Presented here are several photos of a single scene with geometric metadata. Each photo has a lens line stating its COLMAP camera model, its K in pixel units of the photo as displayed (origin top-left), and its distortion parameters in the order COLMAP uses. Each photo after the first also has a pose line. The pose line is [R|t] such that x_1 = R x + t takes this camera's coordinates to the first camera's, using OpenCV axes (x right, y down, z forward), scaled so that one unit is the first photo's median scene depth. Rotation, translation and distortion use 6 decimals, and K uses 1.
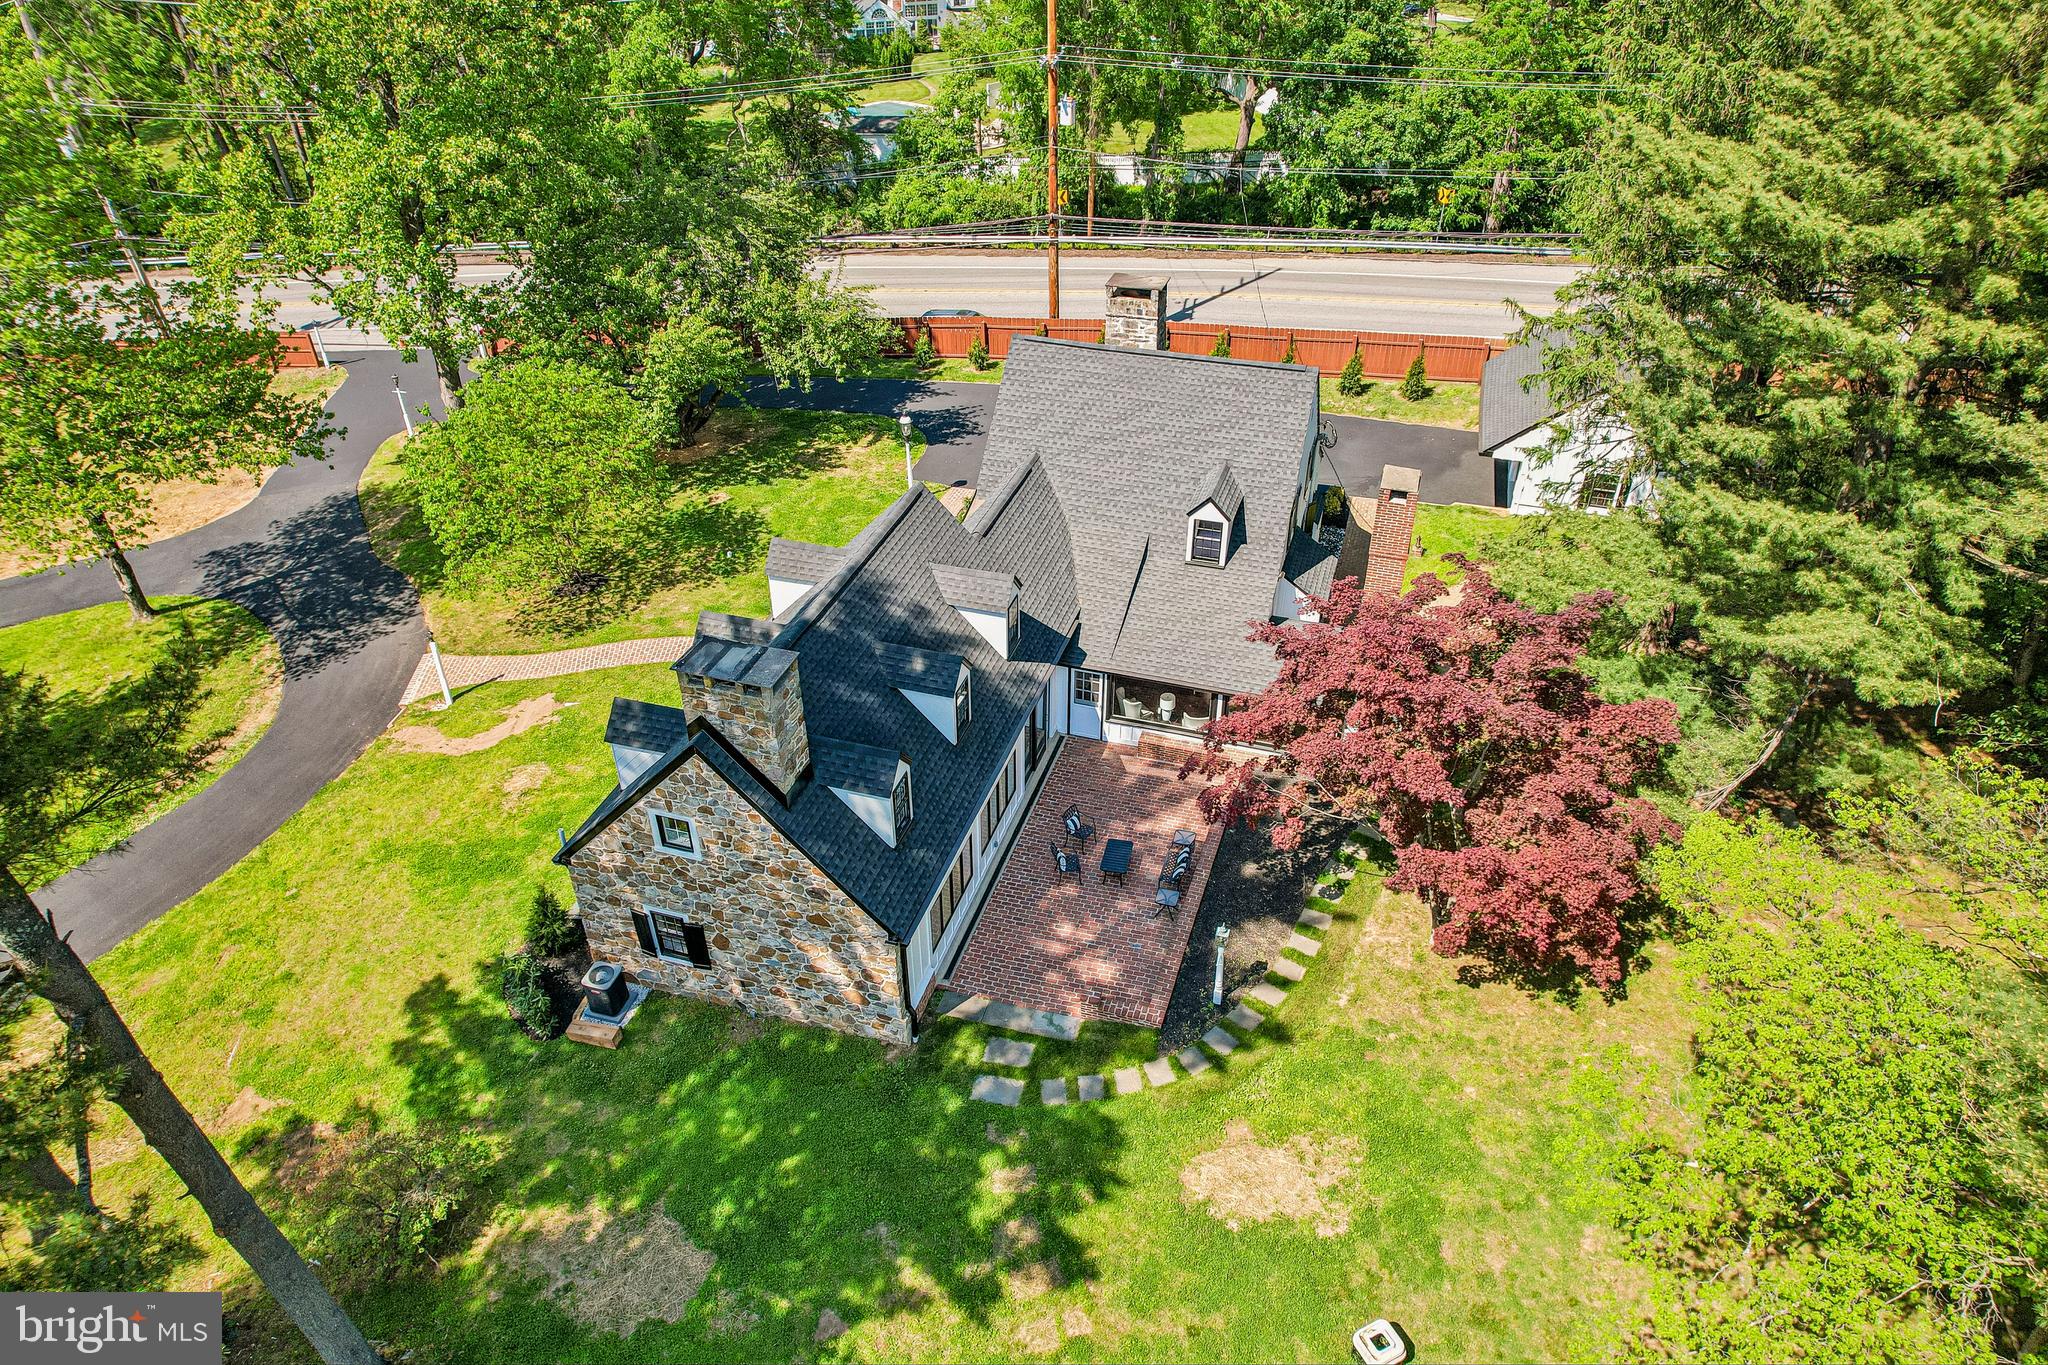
lens RADIAL K [[1299.6, 0, 1024.0], [0, 1299.6, 682.5], [0, 0, 1]] dist [-0.036064, 0.001444]
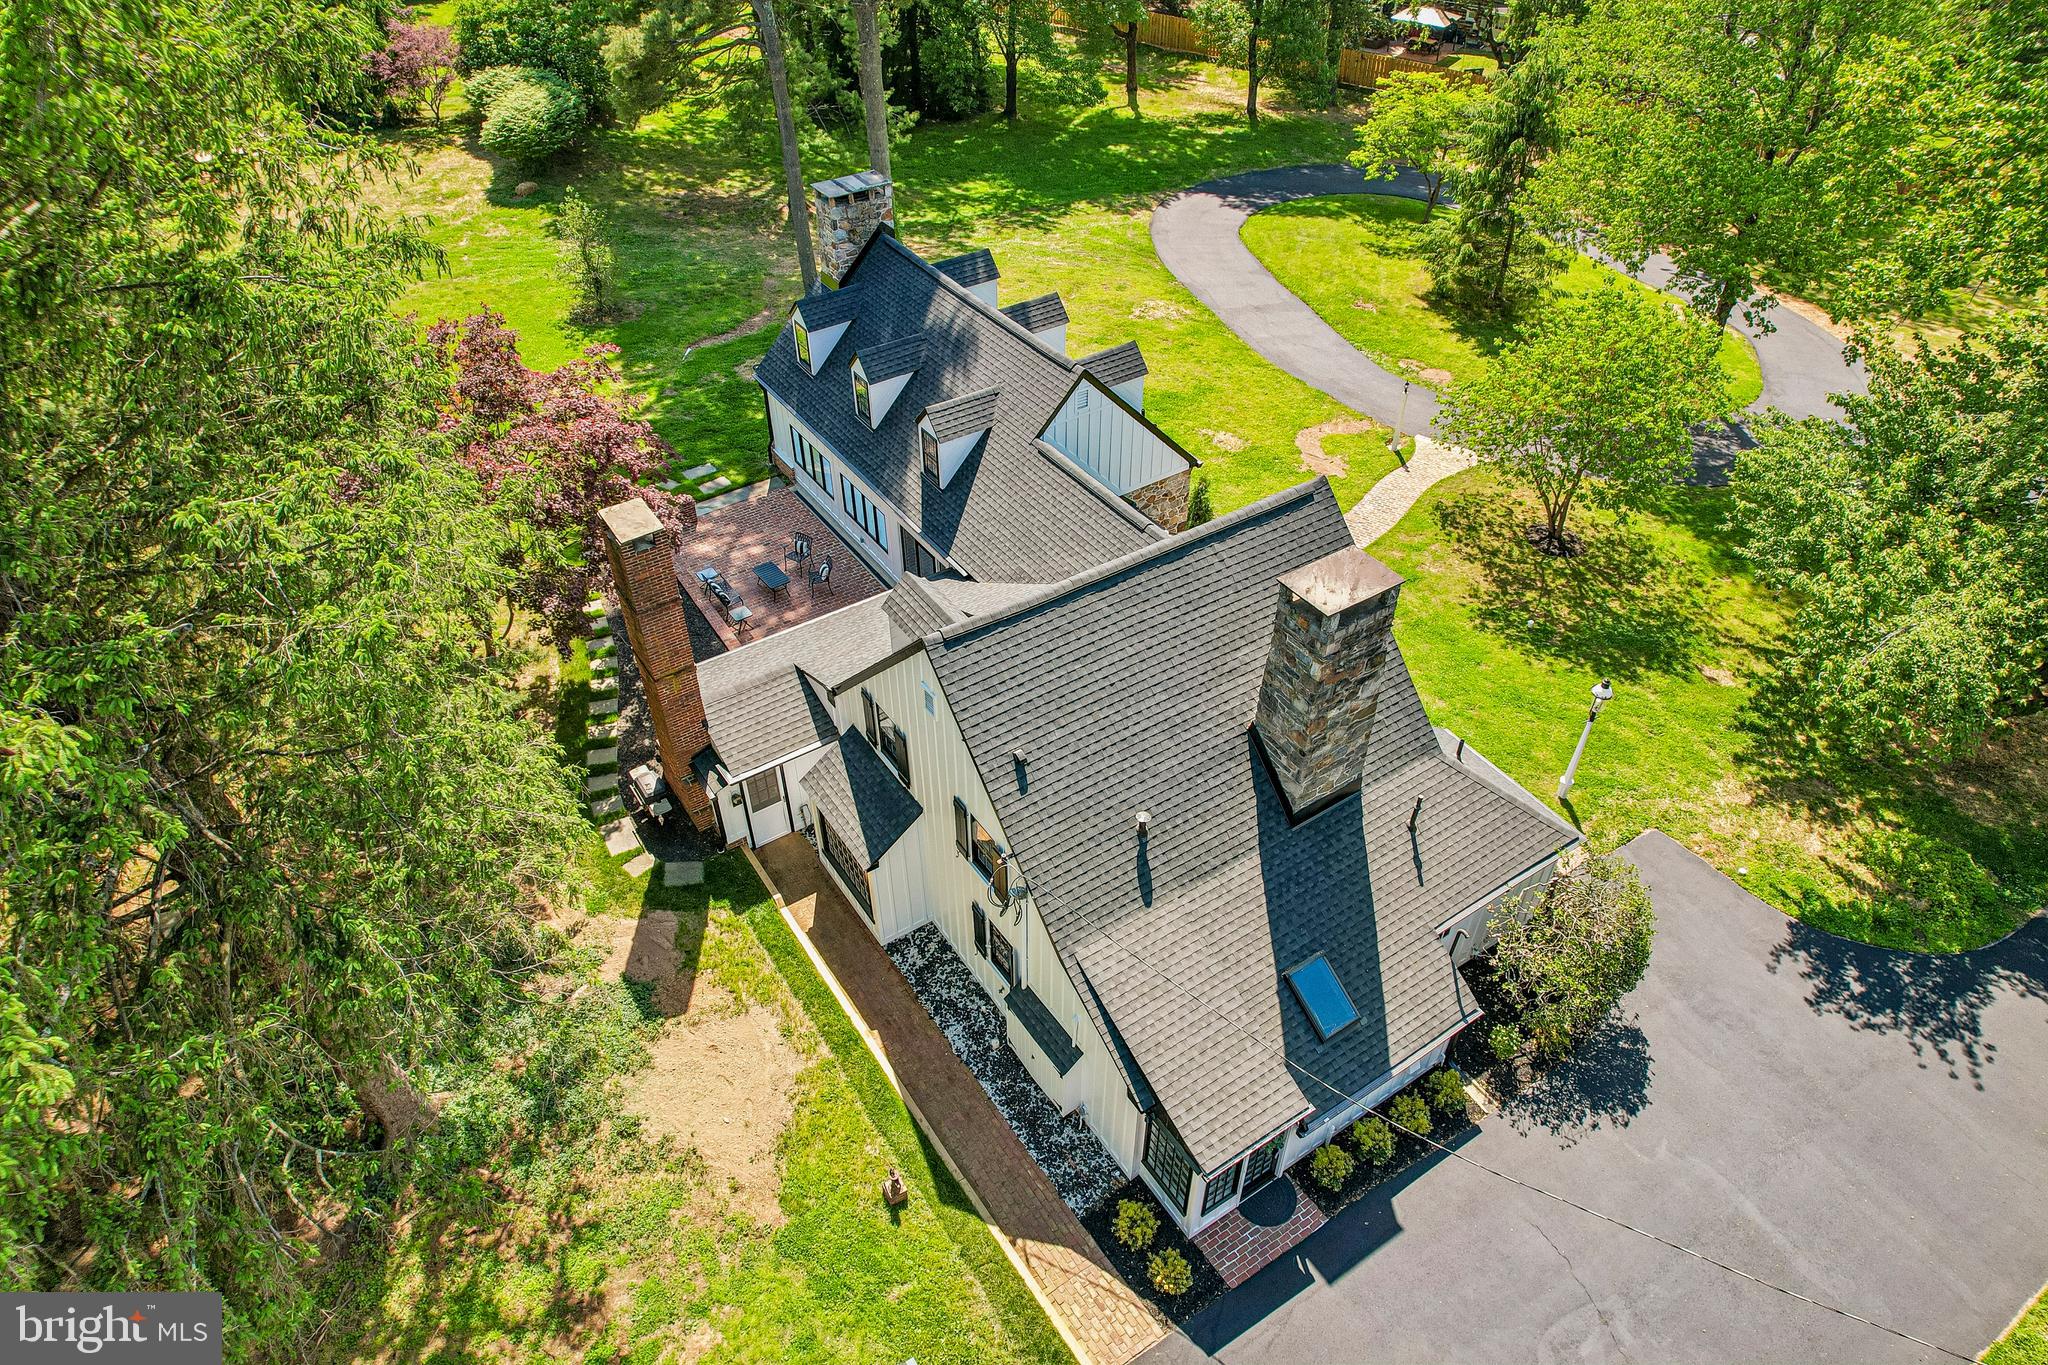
lens RADIAL K [[1270.9, 0, 1024.0], [0, 1270.9, 682.5], [0, 0, 1]] dist [-0.037496, 0.035188]
pose [[-0.636075, 0.510191, -0.578890, 0.720214], [-0.441419, 0.374748, 0.815300, -0.965047], [0.632896, 0.774125, -0.013160, 1.415330]]
